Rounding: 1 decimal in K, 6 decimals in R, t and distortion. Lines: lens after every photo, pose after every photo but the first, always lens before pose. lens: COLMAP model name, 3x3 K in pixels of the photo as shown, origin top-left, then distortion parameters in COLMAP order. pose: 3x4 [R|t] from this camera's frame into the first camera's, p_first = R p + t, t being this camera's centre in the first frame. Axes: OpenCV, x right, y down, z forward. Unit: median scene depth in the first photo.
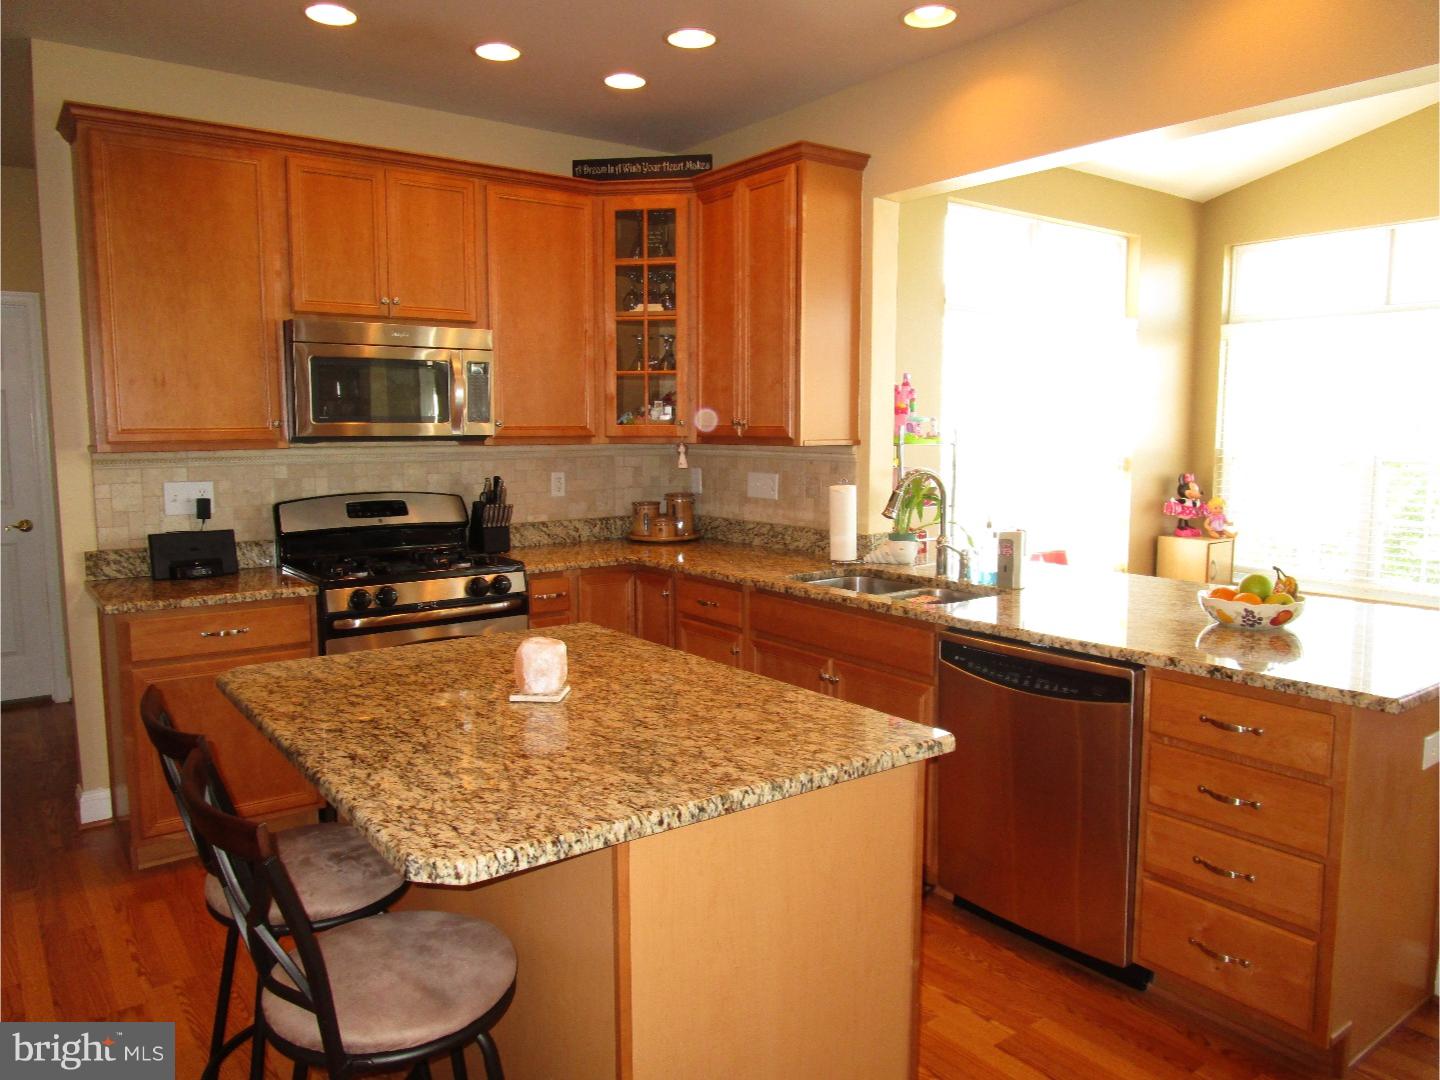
lens RADIAL K [[1023.2, 0, 720.1], [0, 1023.2, 538.7], [0, 0, 1]] dist [-0.026086, 0.009768]
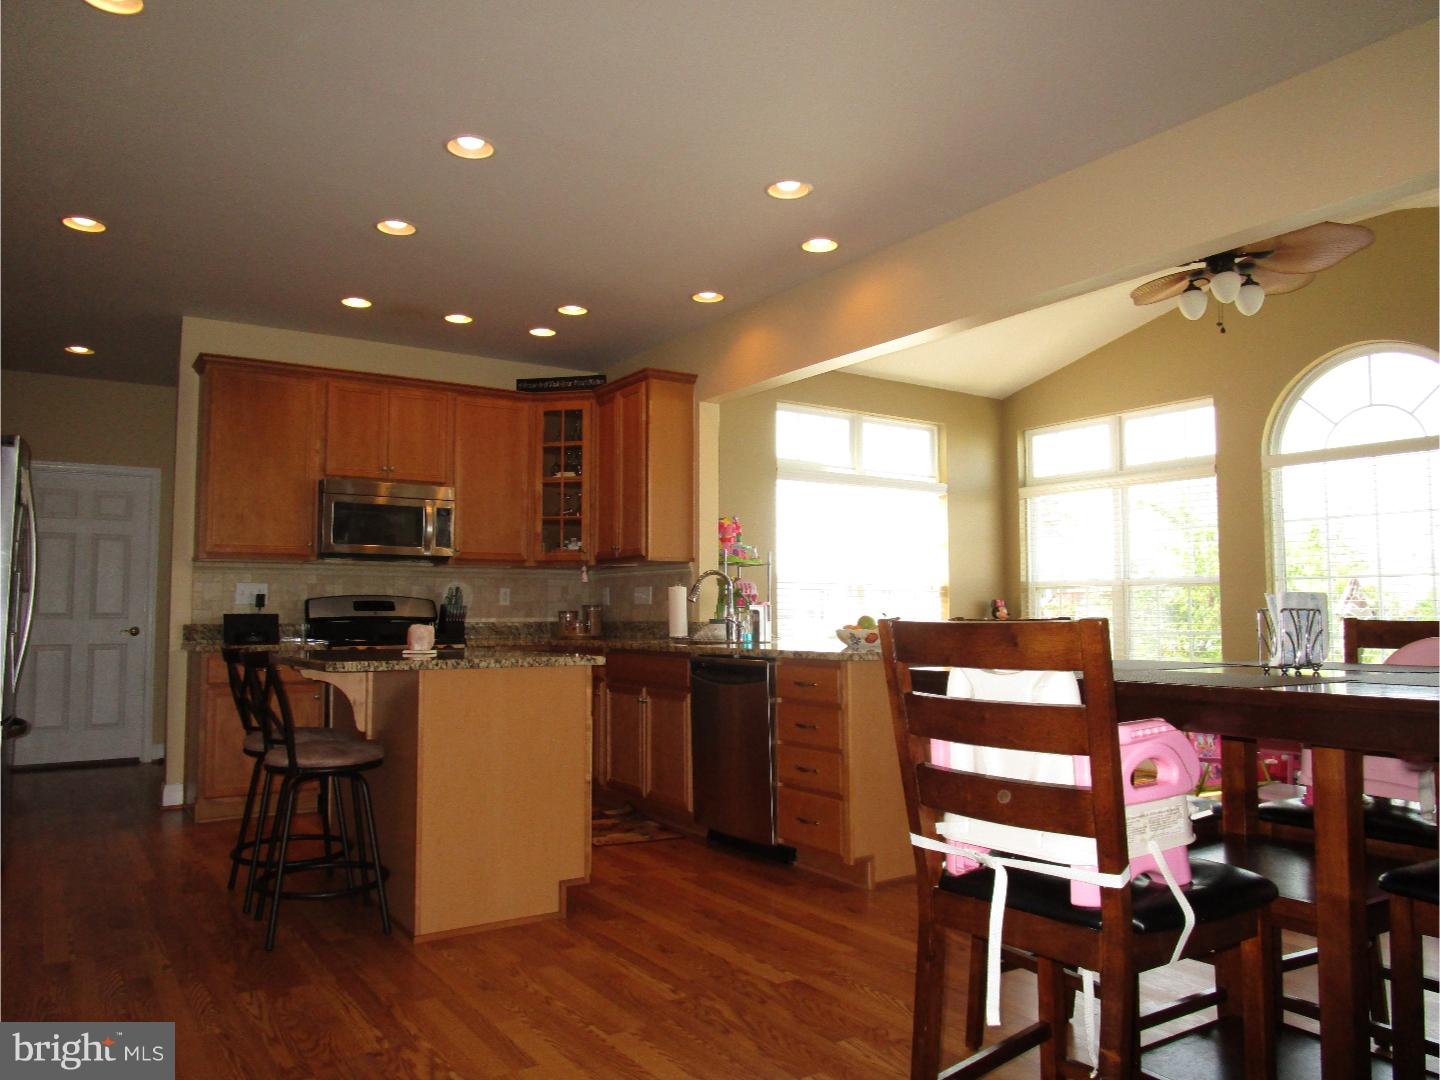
lens RADIAL K [[1023.2, 0, 716.5], [0, 1023.2, 544.2], [0, 0, 1]] dist [-0.026086, 0.009768]
pose [[0.998509, -0.003135, -0.054497, 0.251998], [-0.006593, 0.984114, -0.177413, 0.147751], [0.054188, 0.177508, 0.982626, -0.465892]]
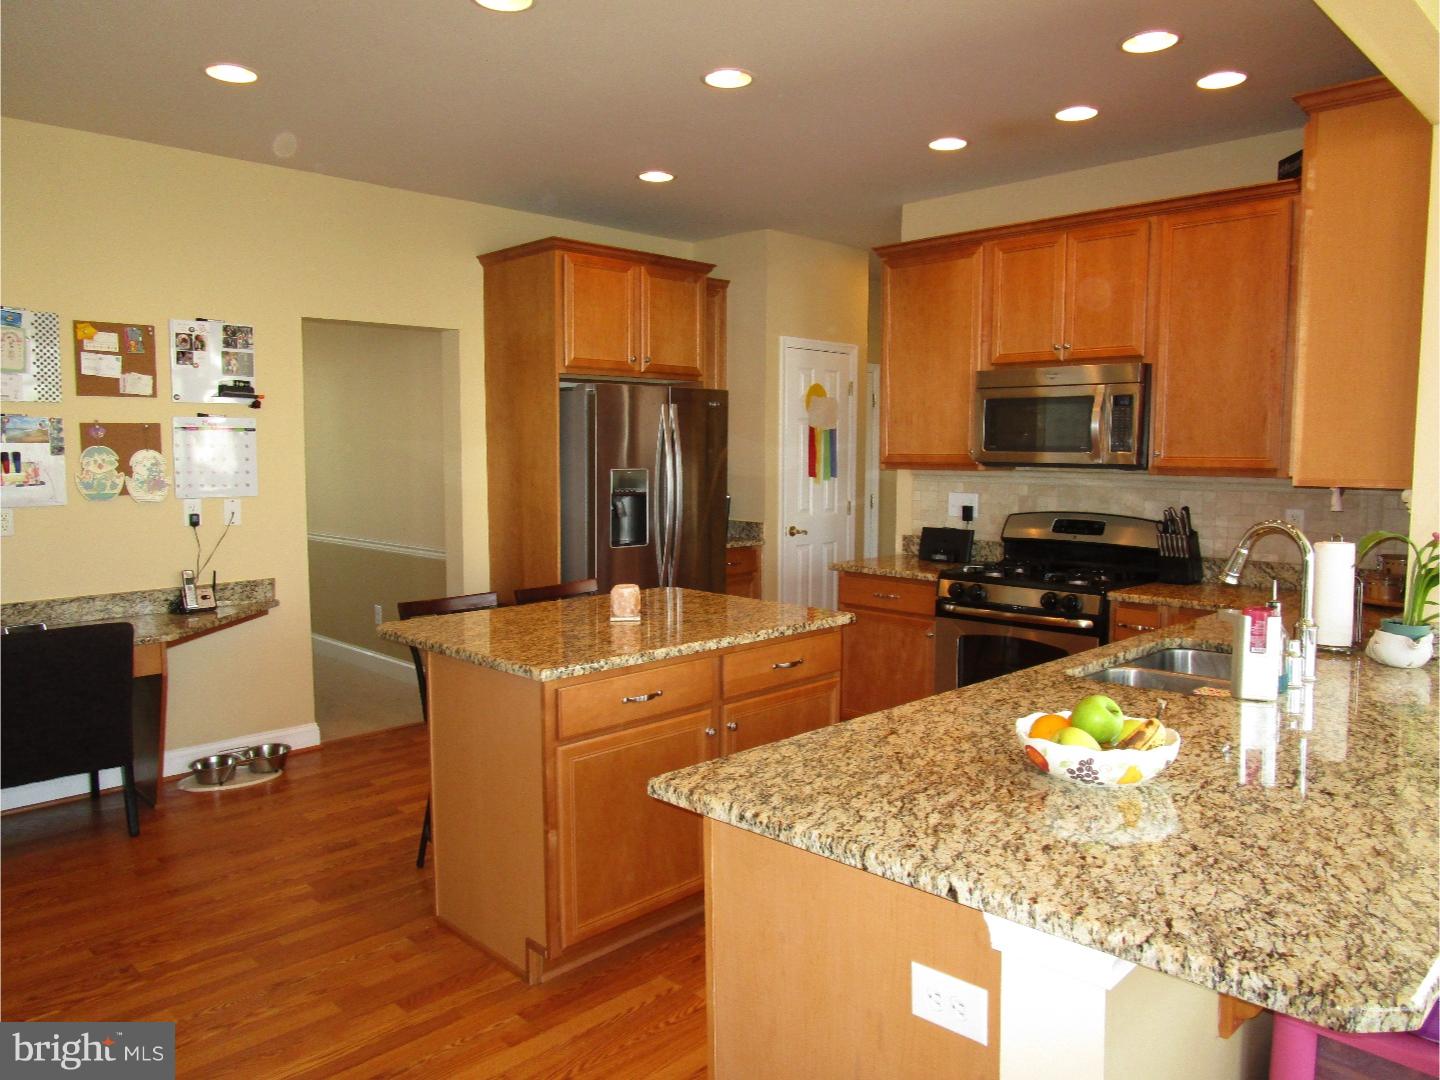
lens RADIAL K [[1023.2, 0, 720.1], [0, 1023.2, 536.3], [0, 0, 1]] dist [-0.026086, 0.009768]
pose [[0.155442, 0.087385, -0.983972, 0.742285], [-0.117932, 0.990598, 0.069343, -0.052349], [0.980780, 0.105263, 0.164286, 0.437553]]
